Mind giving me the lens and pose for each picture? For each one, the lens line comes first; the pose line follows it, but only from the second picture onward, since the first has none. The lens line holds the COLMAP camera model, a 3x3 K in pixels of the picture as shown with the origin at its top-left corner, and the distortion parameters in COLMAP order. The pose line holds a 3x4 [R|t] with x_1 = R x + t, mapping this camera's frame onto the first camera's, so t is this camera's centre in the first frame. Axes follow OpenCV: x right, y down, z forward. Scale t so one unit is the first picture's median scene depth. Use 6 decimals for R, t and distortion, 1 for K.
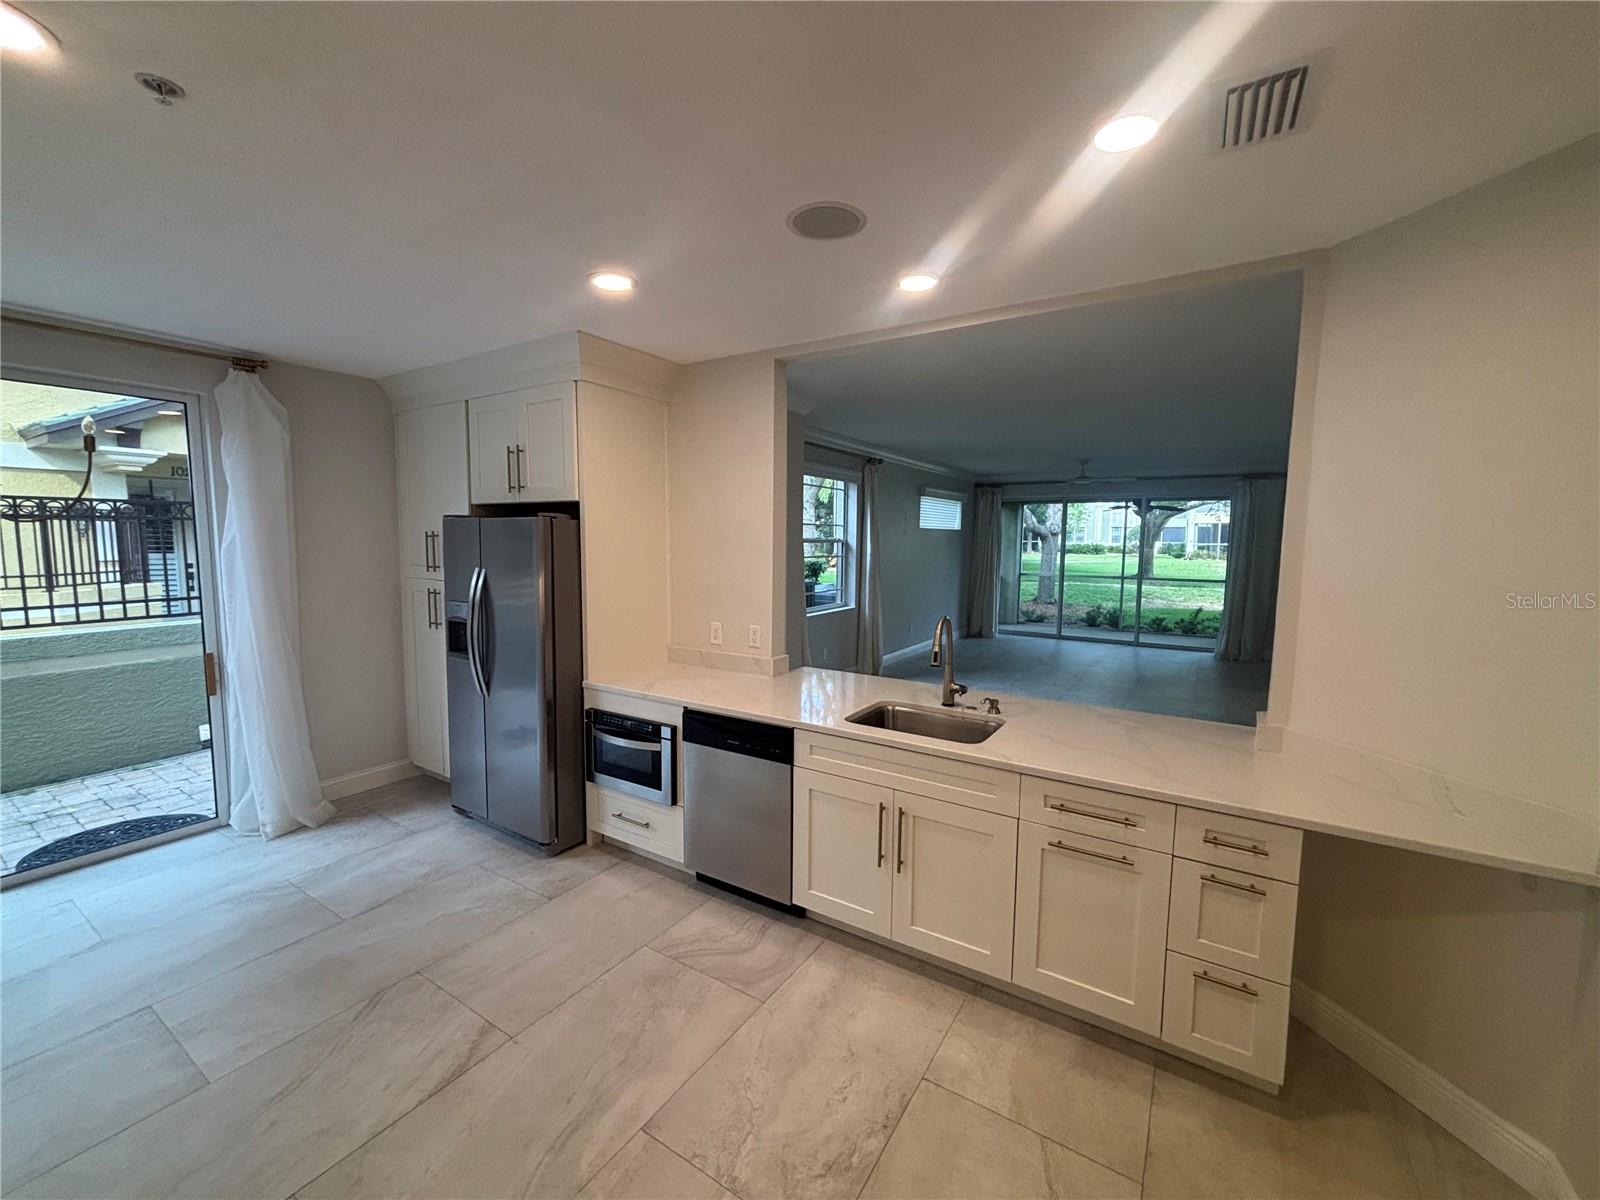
lens RADIAL K [[644.9, 0, 800.0], [0, 644.9, 600.0], [0, 0, 1]] dist [0.000484, -0.000143]
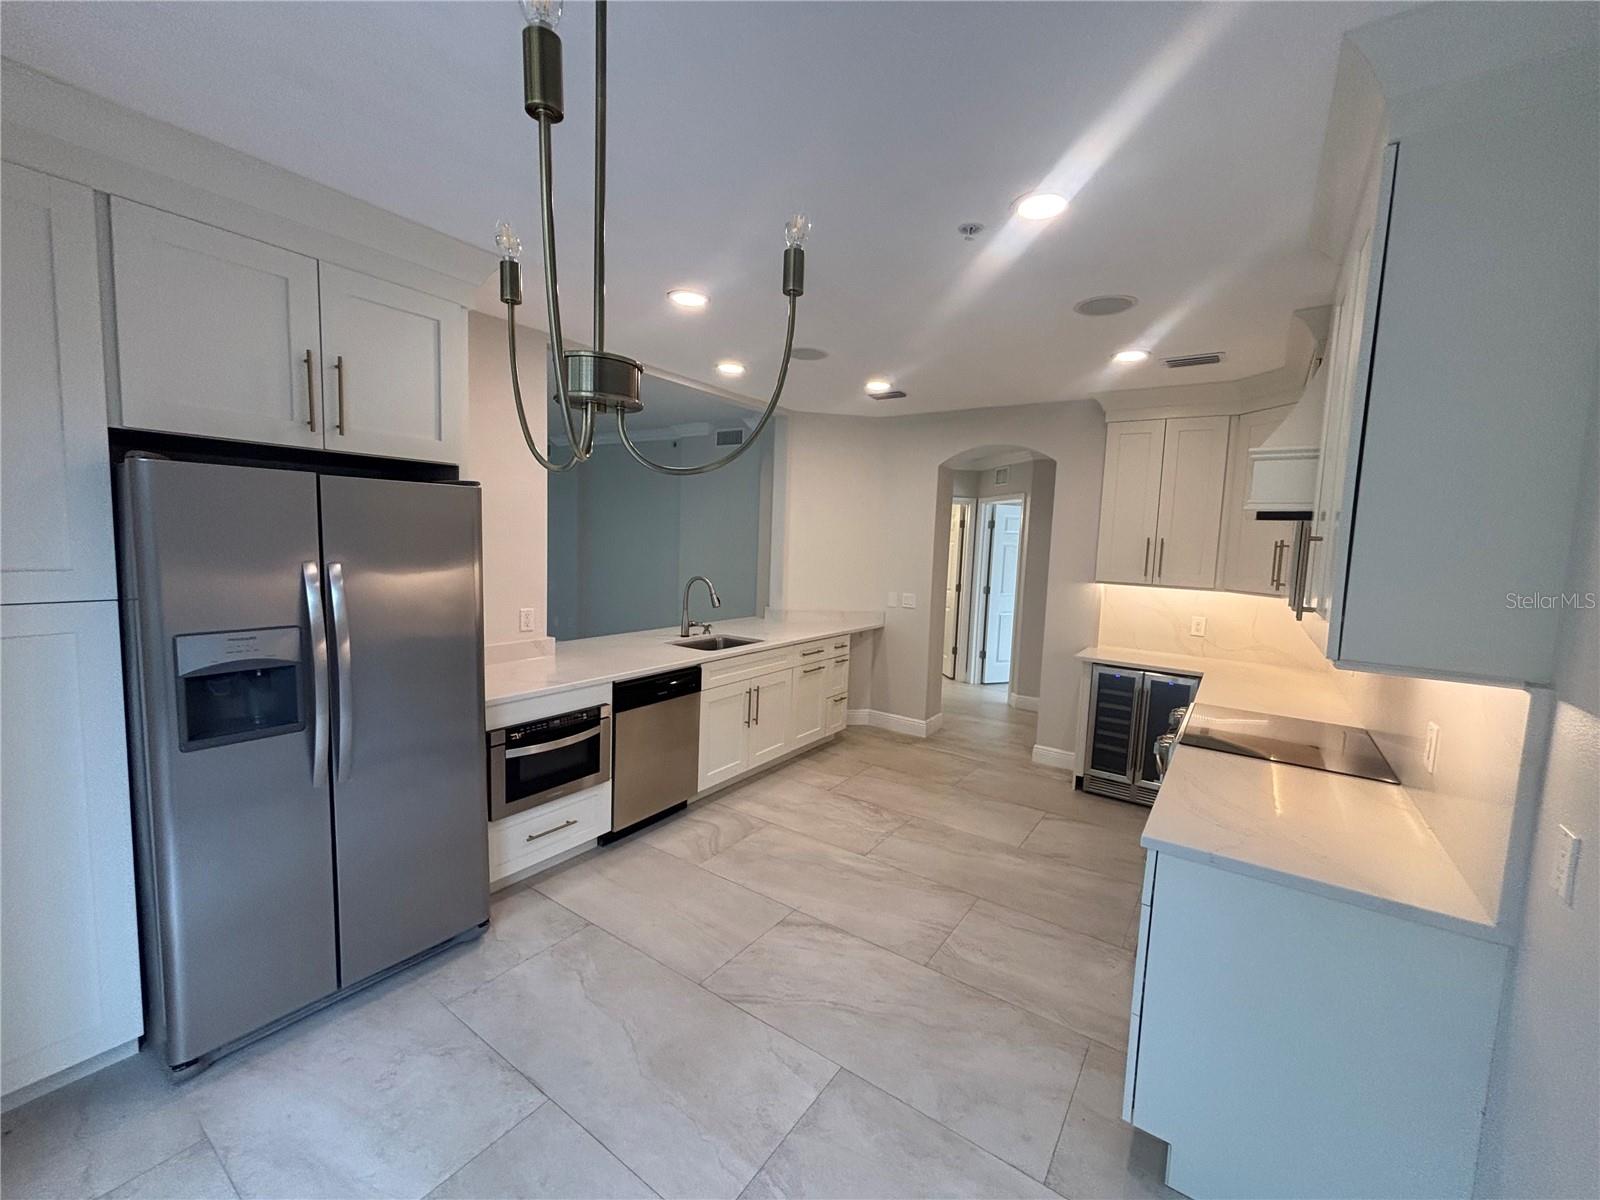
lens RADIAL K [[644.9, 0, 800.0], [0, 644.9, 600.0], [0, 0, 1]] dist [0.000484, -0.000143]
pose [[0.040374, -0.107761, 0.993357, -1.416640], [0.057625, 0.992764, 0.105355, -0.071072], [-0.997522, 0.052989, 0.046292, 0.753424]]
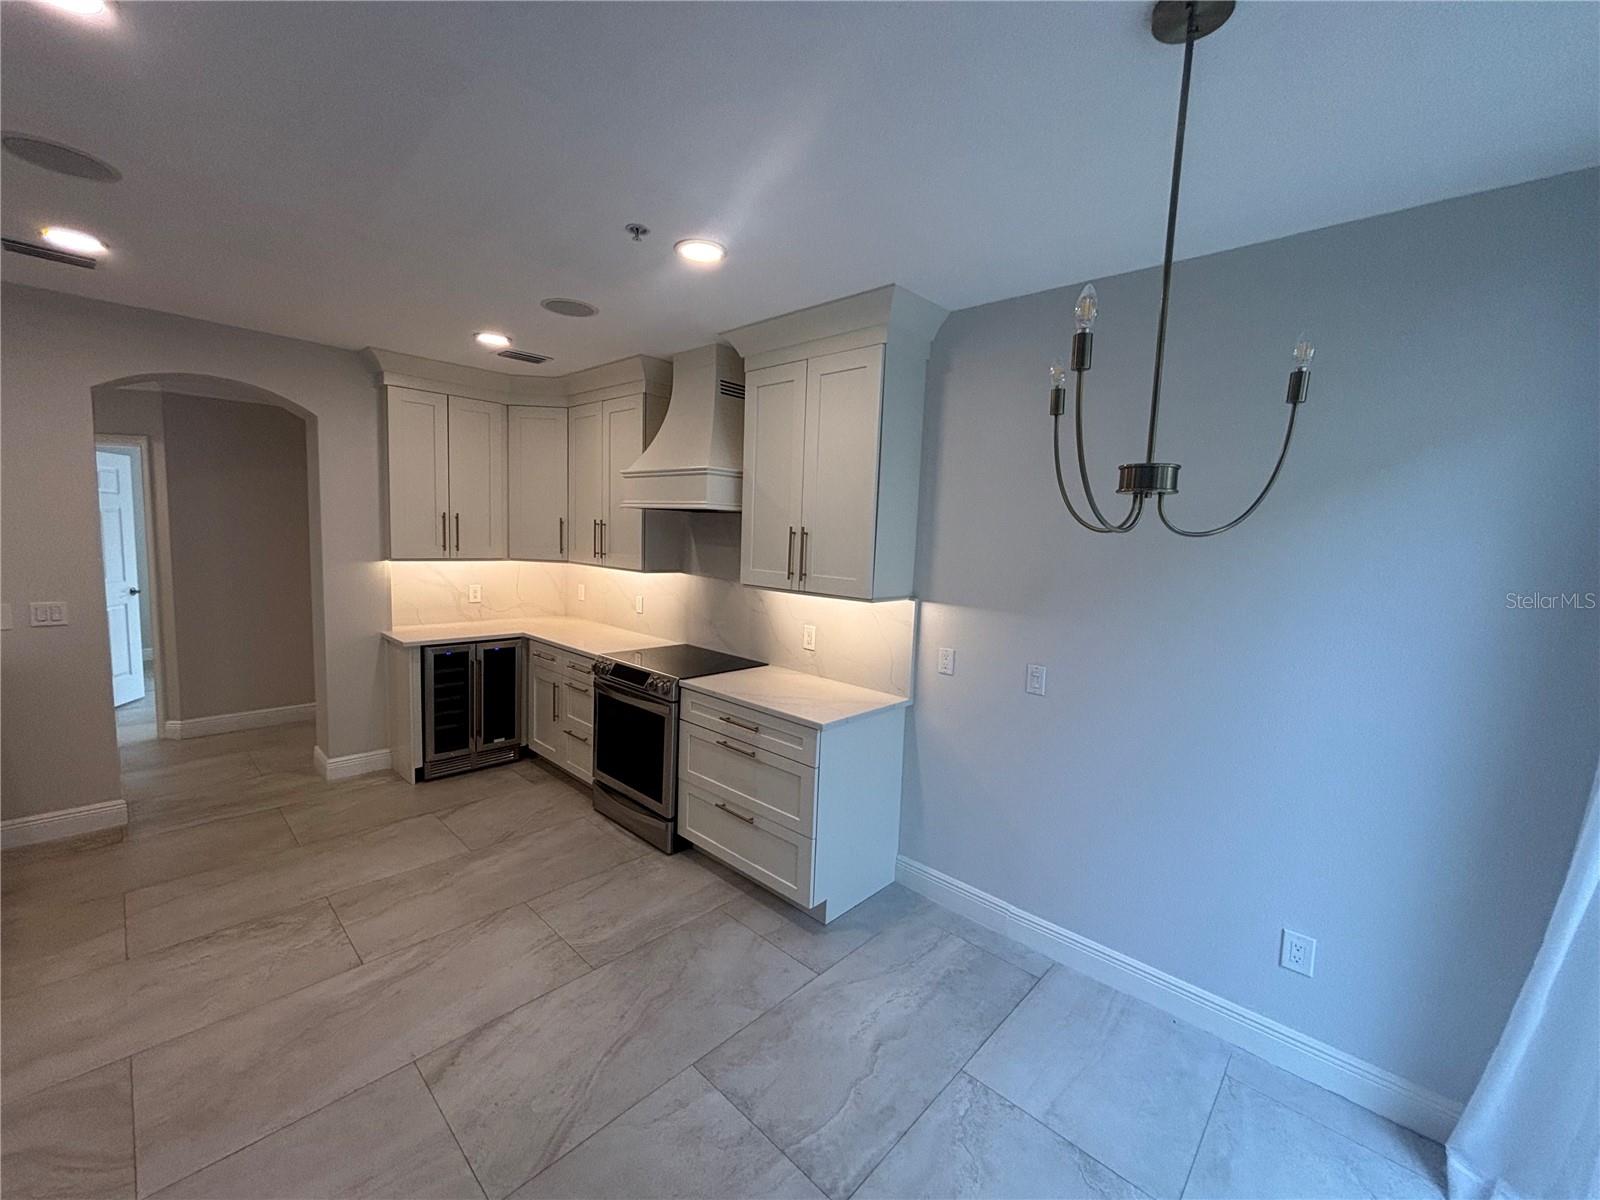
lens RADIAL K [[644.9, 0, 800.0], [0, 644.9, 600.0], [0, 0, 1]] dist [0.000484, -0.000143]
pose [[-0.981092, -0.071991, 0.179655, -0.933021], [-0.035200, 0.979136, 0.200134, -0.147395], [-0.190315, 0.190026, -0.963156, 1.397601]]
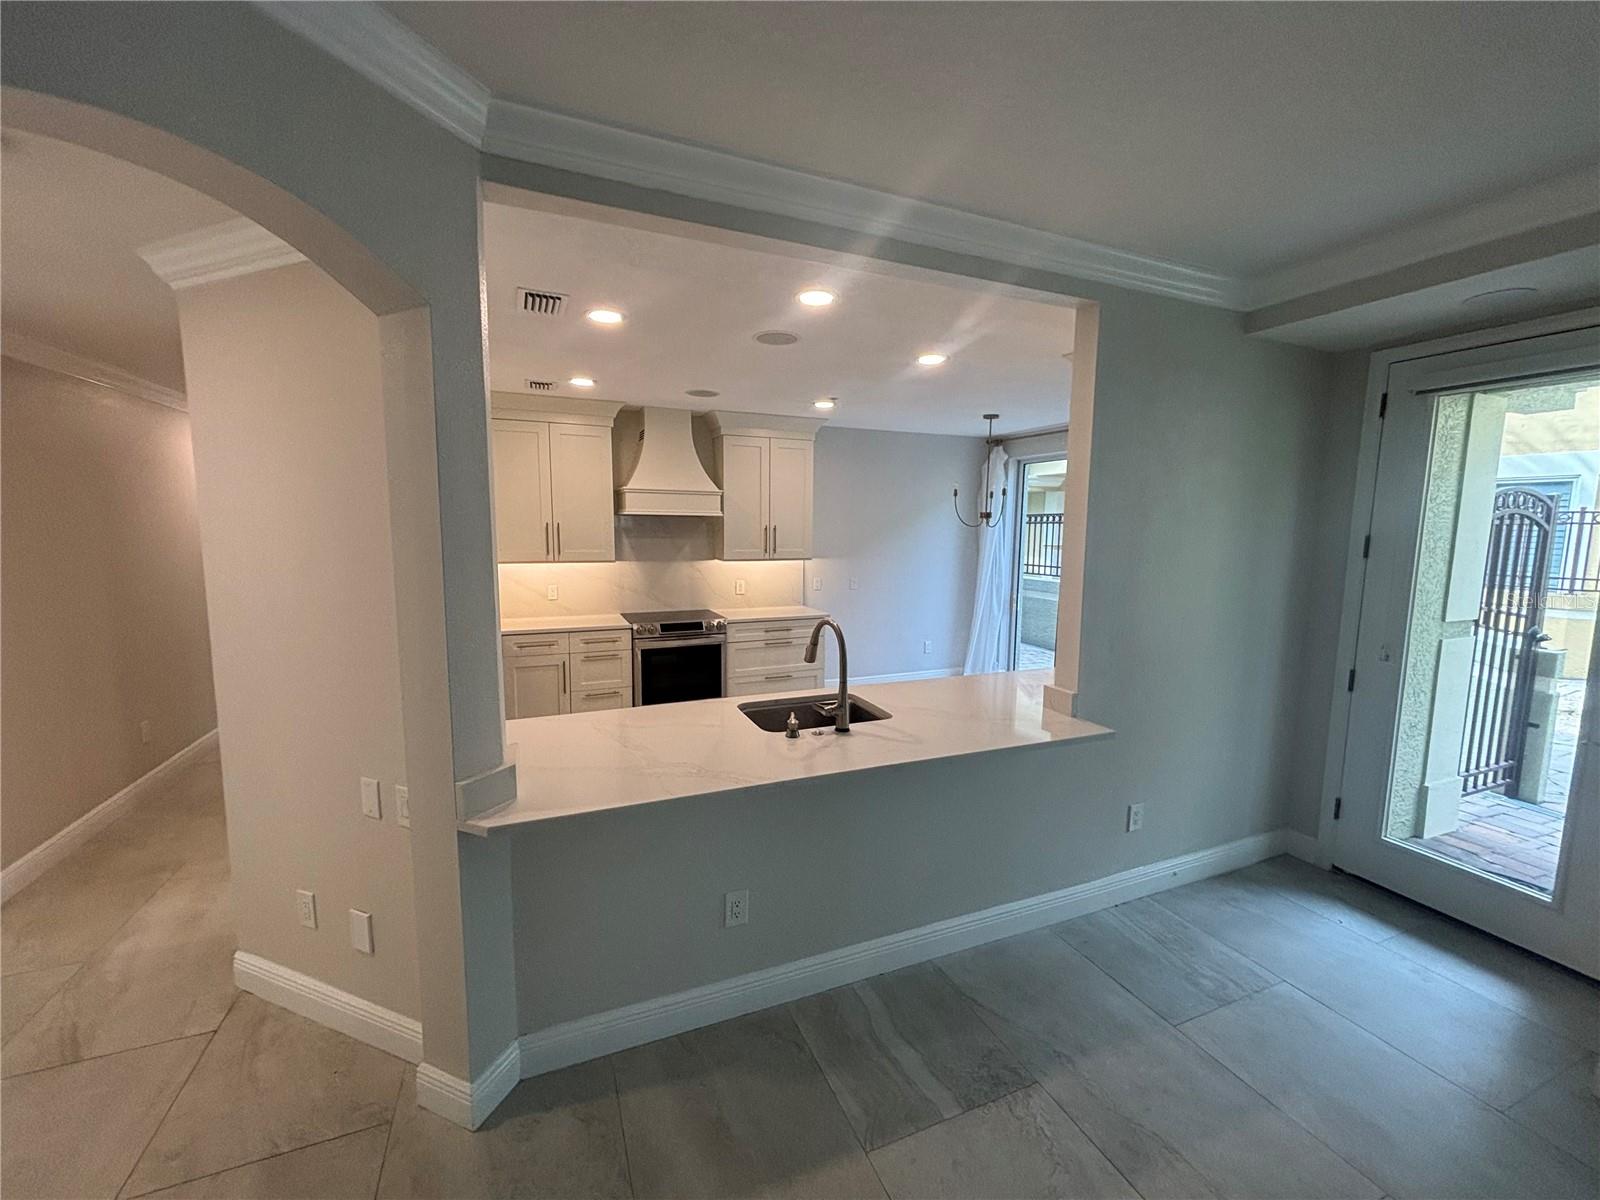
lens RADIAL K [[644.9, 0, 800.0], [0, 644.9, 600.0], [0, 0, 1]] dist [0.000484, -0.000143]
pose [[-0.566899, 0.077142, -0.820167, 1.098167], [-0.092573, 0.983334, 0.156476, -0.146440], [0.818569, 0.164631, -0.550310, 1.600194]]
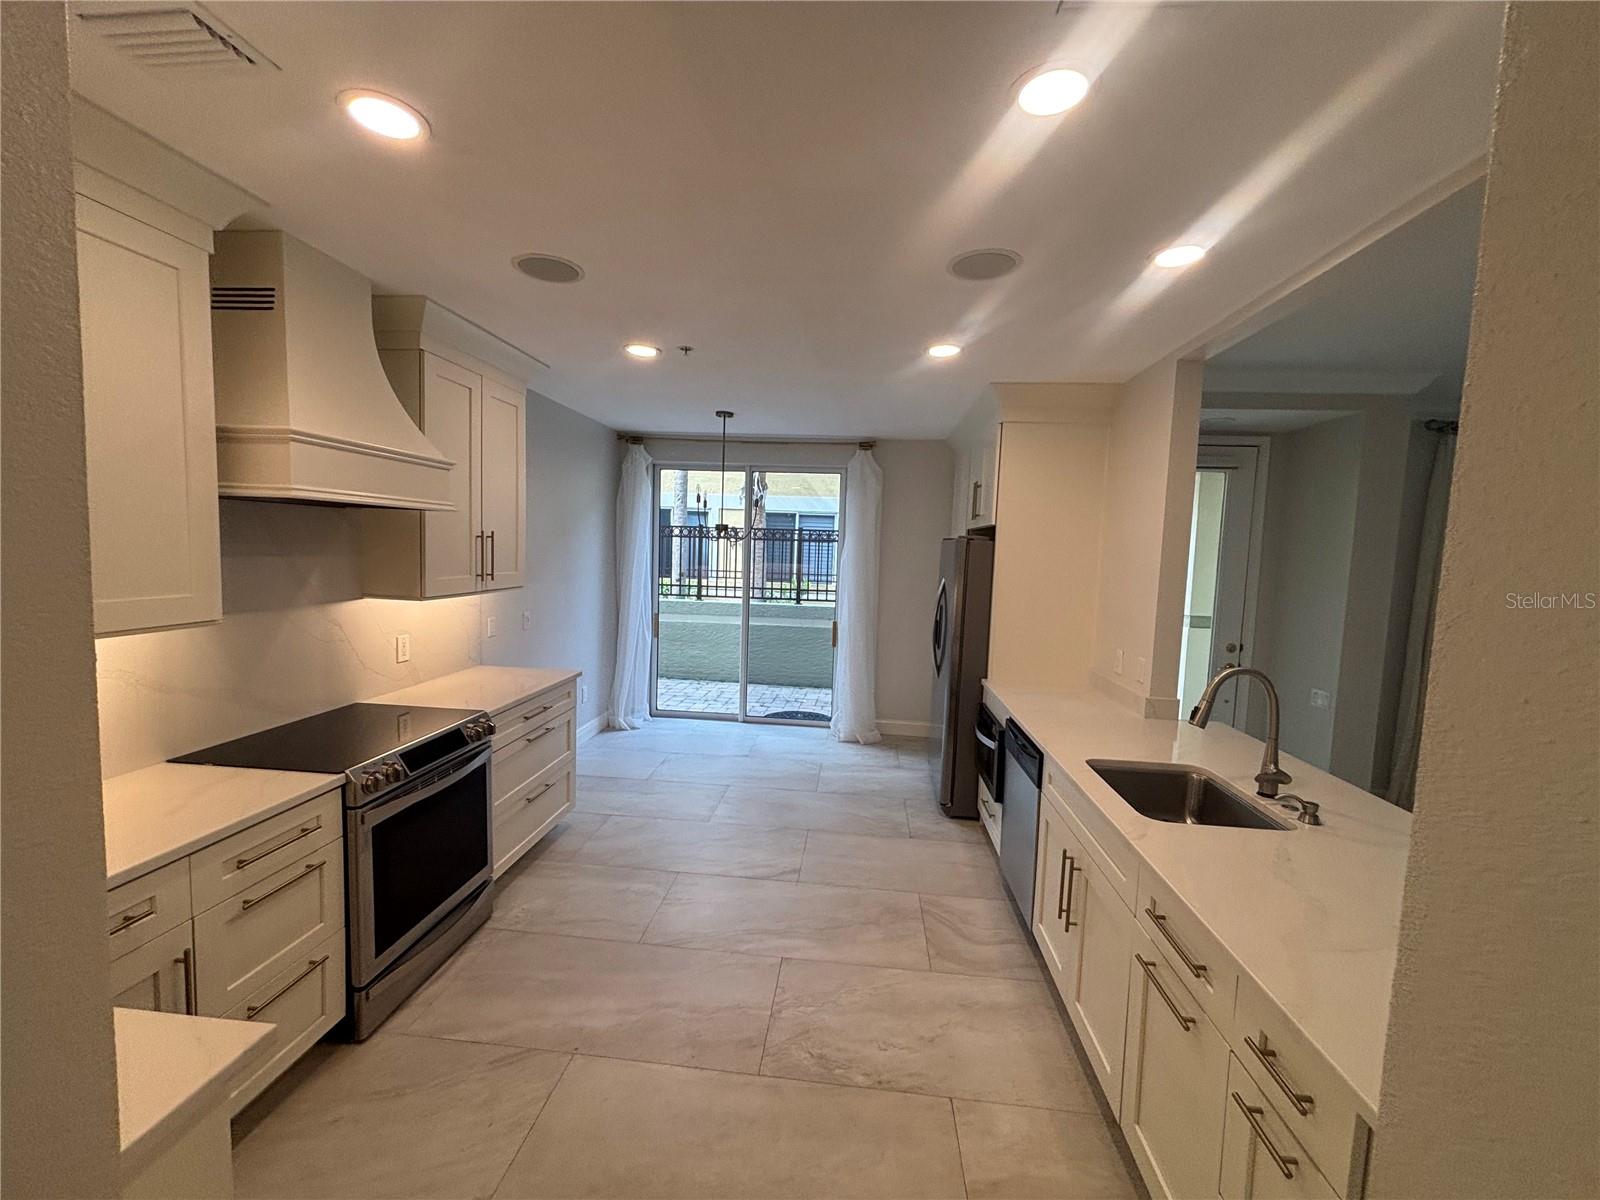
lens RADIAL K [[642.3, 0, 800.0], [0, 642.3, 600.0], [0, 0, 1]] dist [0.000447, 0.000017]
pose [[0.451256, 0.077014, -0.889065, 0.706867], [-0.114460, 0.993035, 0.027924, -0.013668], [0.885024, 0.089161, 0.456928, 0.217532]]
